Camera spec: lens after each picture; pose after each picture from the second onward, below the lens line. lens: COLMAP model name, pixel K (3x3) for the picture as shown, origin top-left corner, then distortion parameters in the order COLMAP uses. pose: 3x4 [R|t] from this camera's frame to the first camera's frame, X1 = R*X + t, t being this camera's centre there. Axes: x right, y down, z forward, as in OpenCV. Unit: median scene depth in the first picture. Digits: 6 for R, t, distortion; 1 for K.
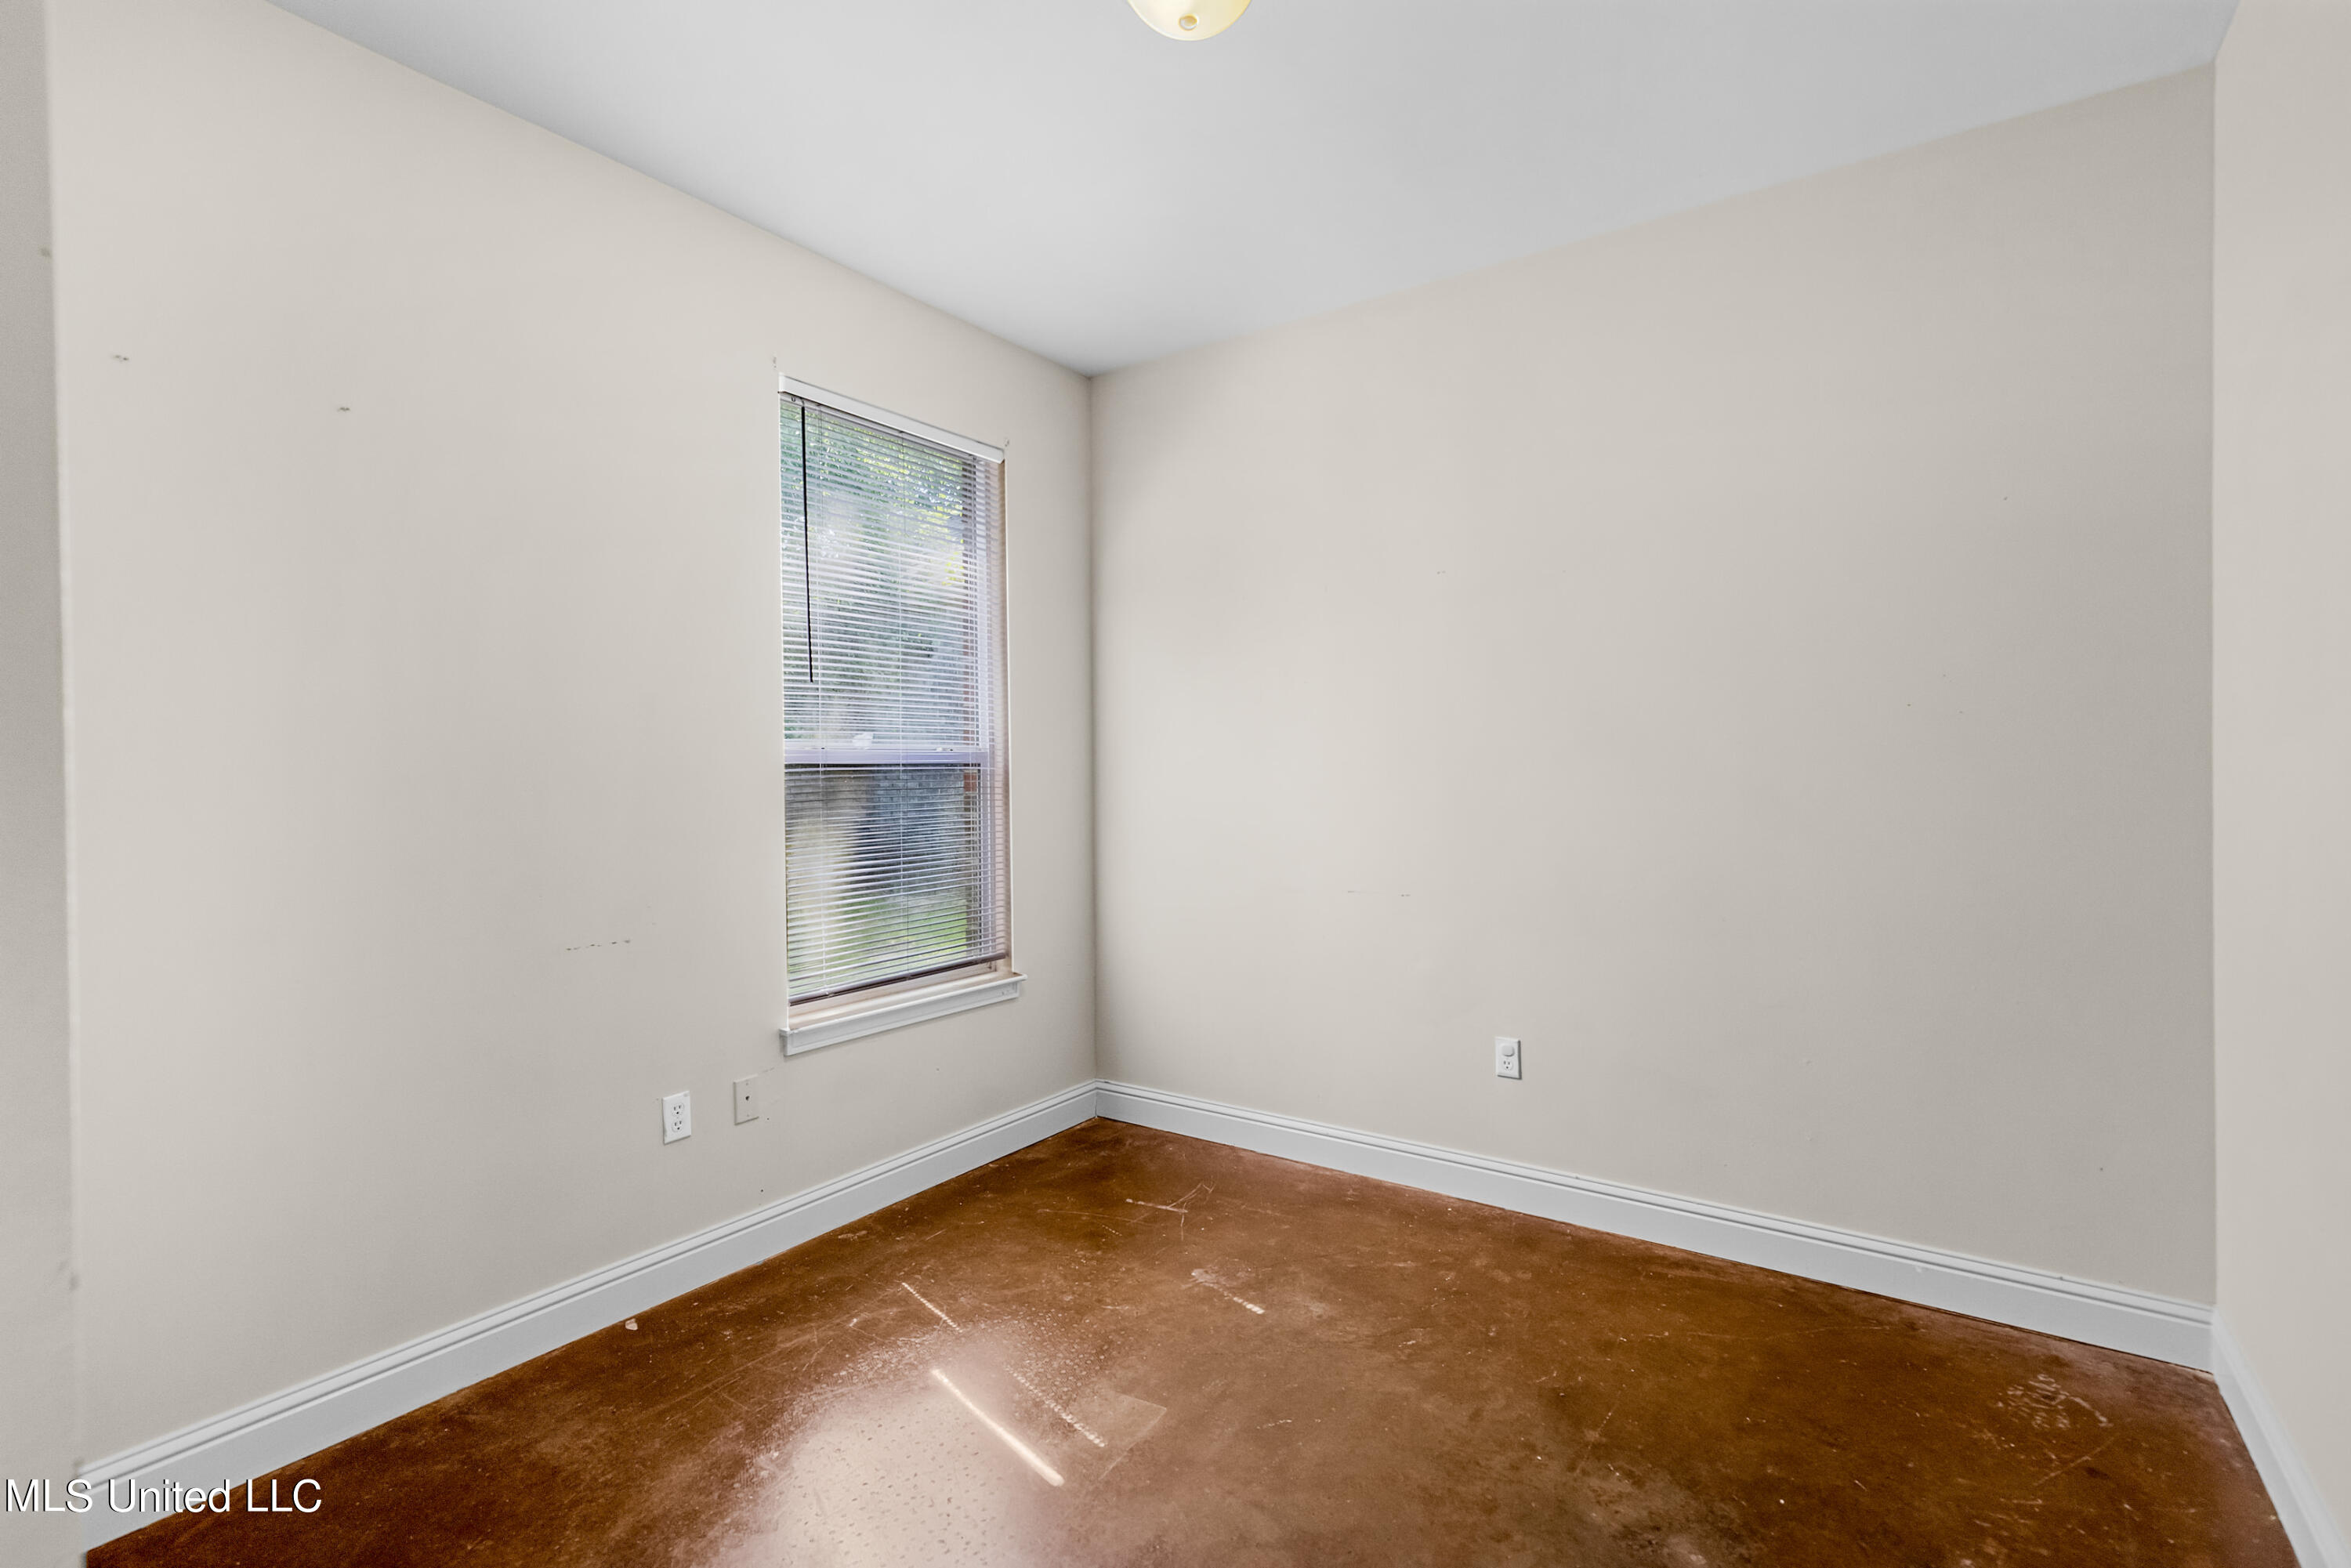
lens RADIAL K [[1076.1, 0, 1179.4], [0, 1076.1, 779.6], [0, 0, 1]] dist [-0.000168, -0.000422]
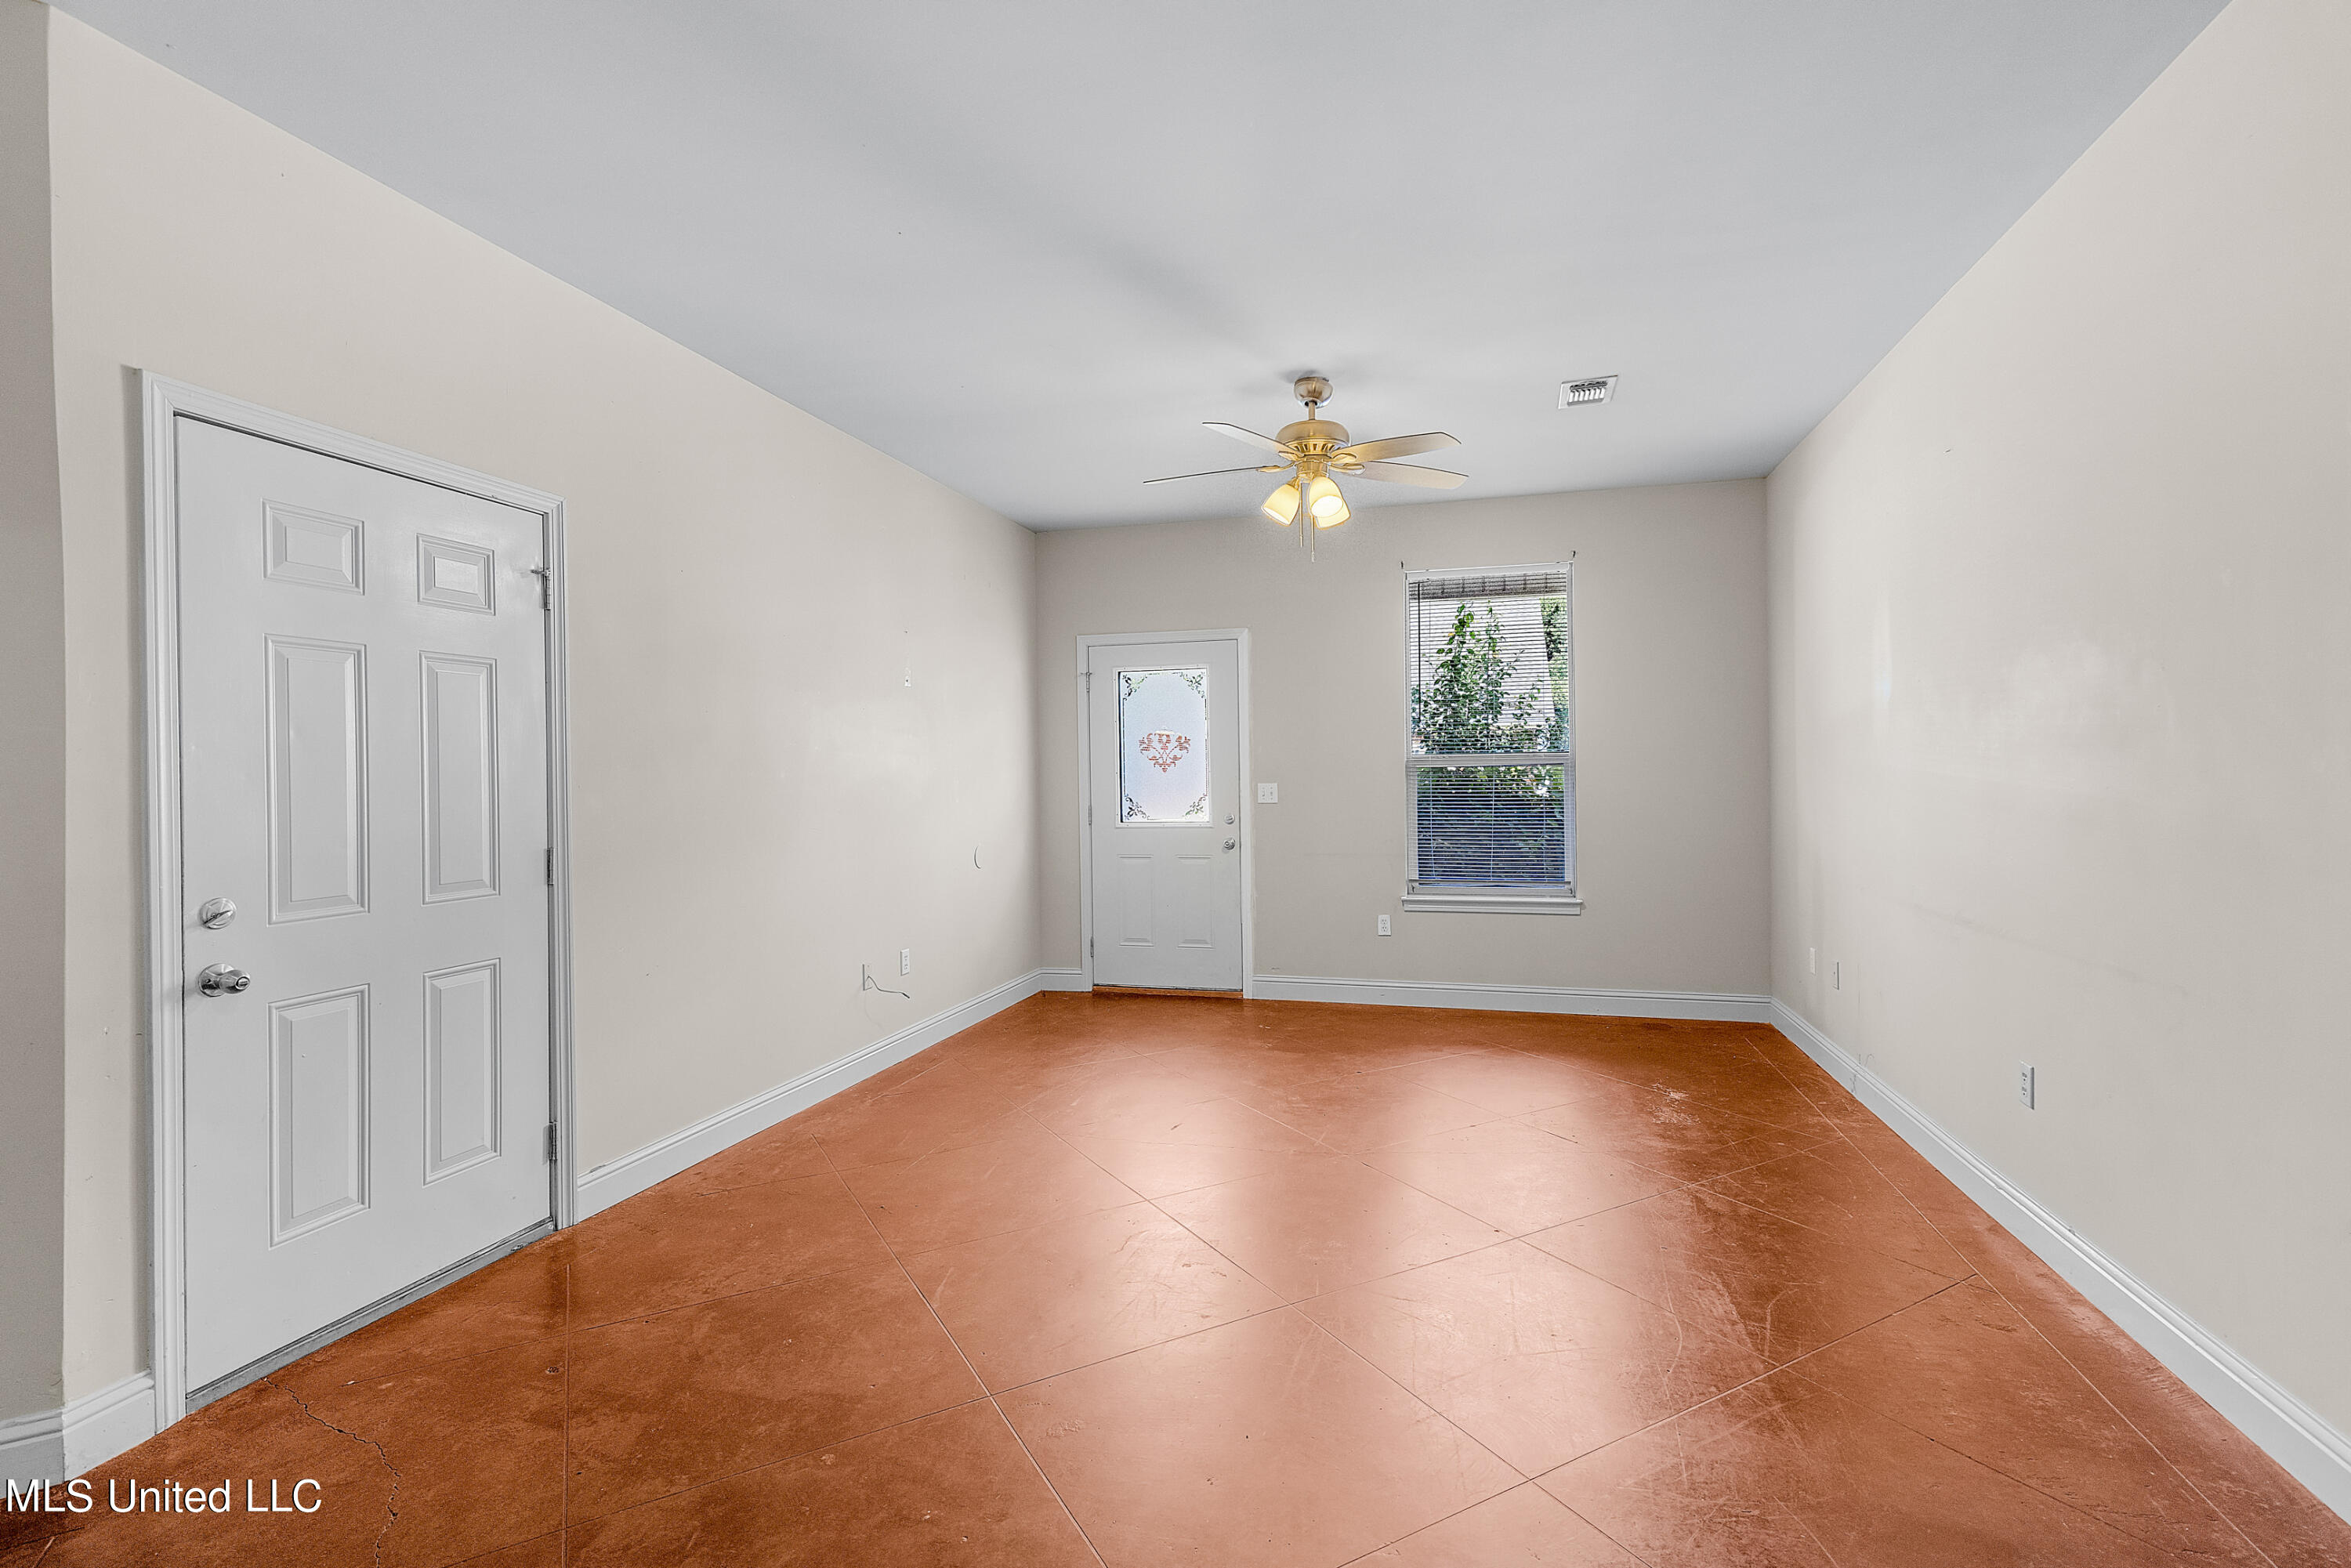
lens RADIAL K [[1075.1, 0, 1164.8], [0, 1075.1, 782.2], [0, 0, 1]] dist [0.012817, -0.000071]
pose [[0.946124, -0.000445, 0.323805, -0.642191], [0.004304, 0.999928, -0.011203, 0.026964], [-0.323777, 0.011993, 0.946057, -0.902177]]
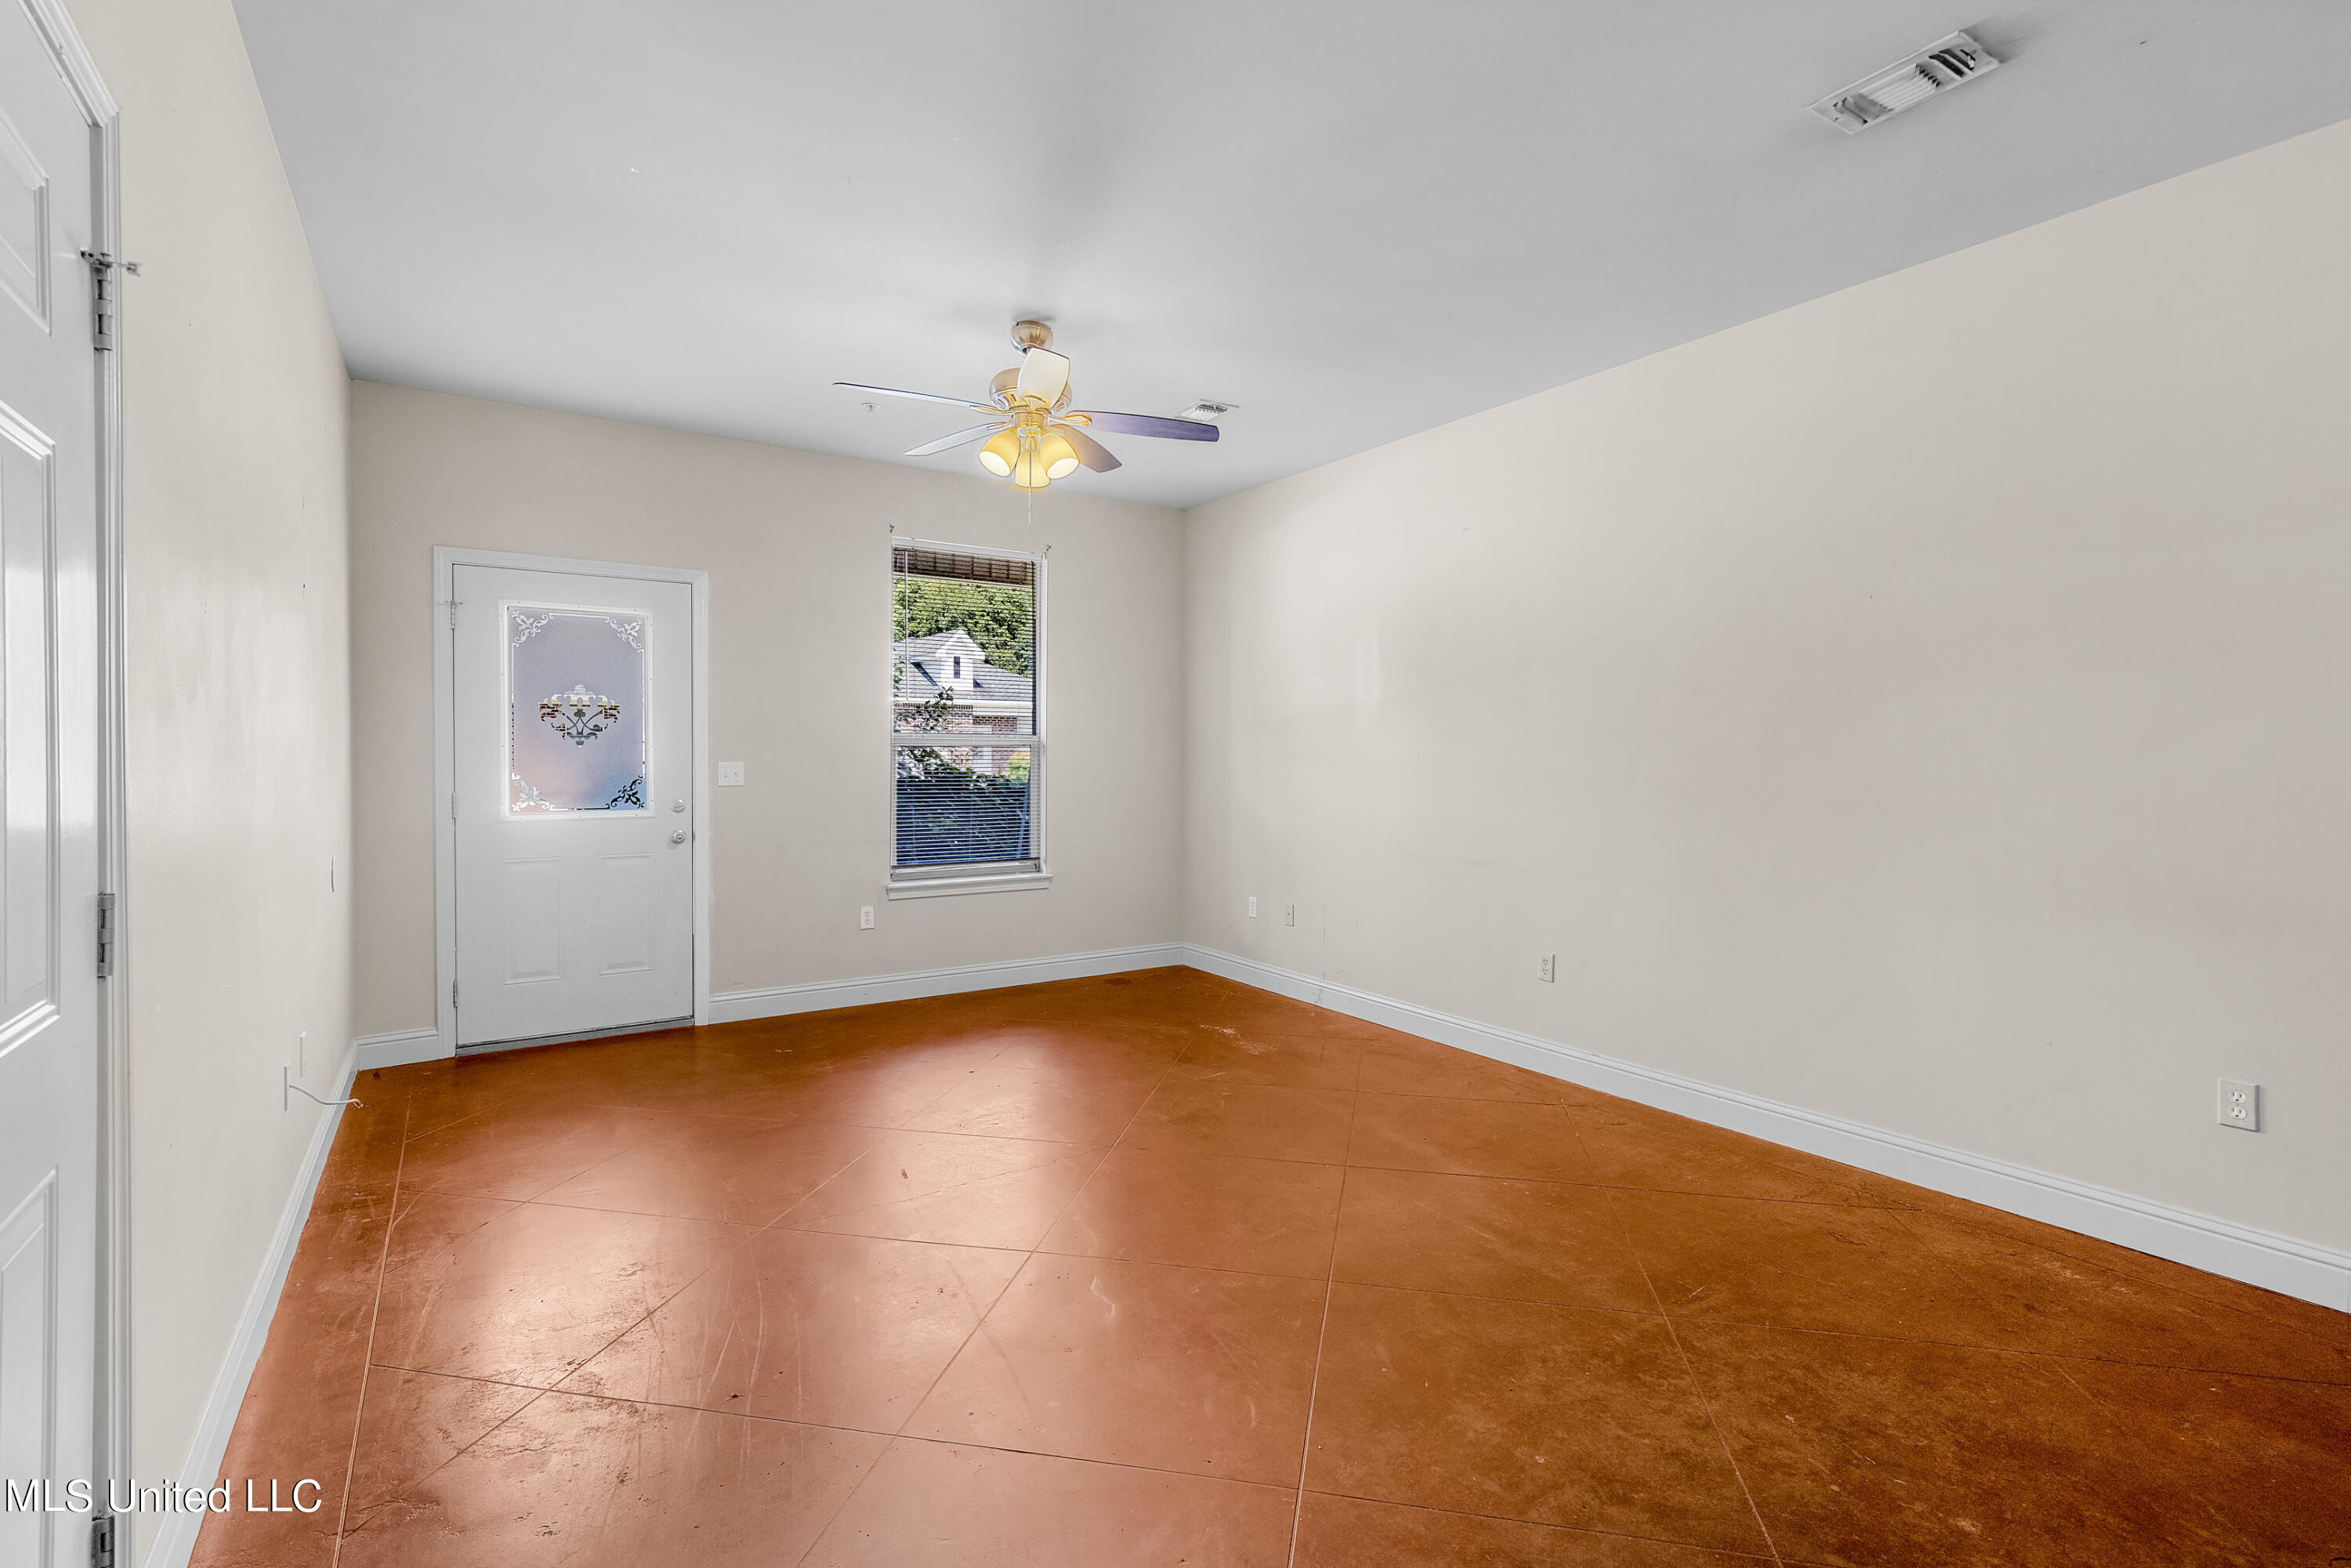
lens RADIAL K [[1075.1, 0, 1172.3], [0, 1075.1, 764.5], [0, 0, 1]] dist [0.012817, -0.000071]
pose [[0.377030, 0.006304, 0.926180, -1.164689], [0.005768, 0.999941, -0.009154, 0.030722], [-0.926183, 0.008794, 0.376972, -0.258069]]
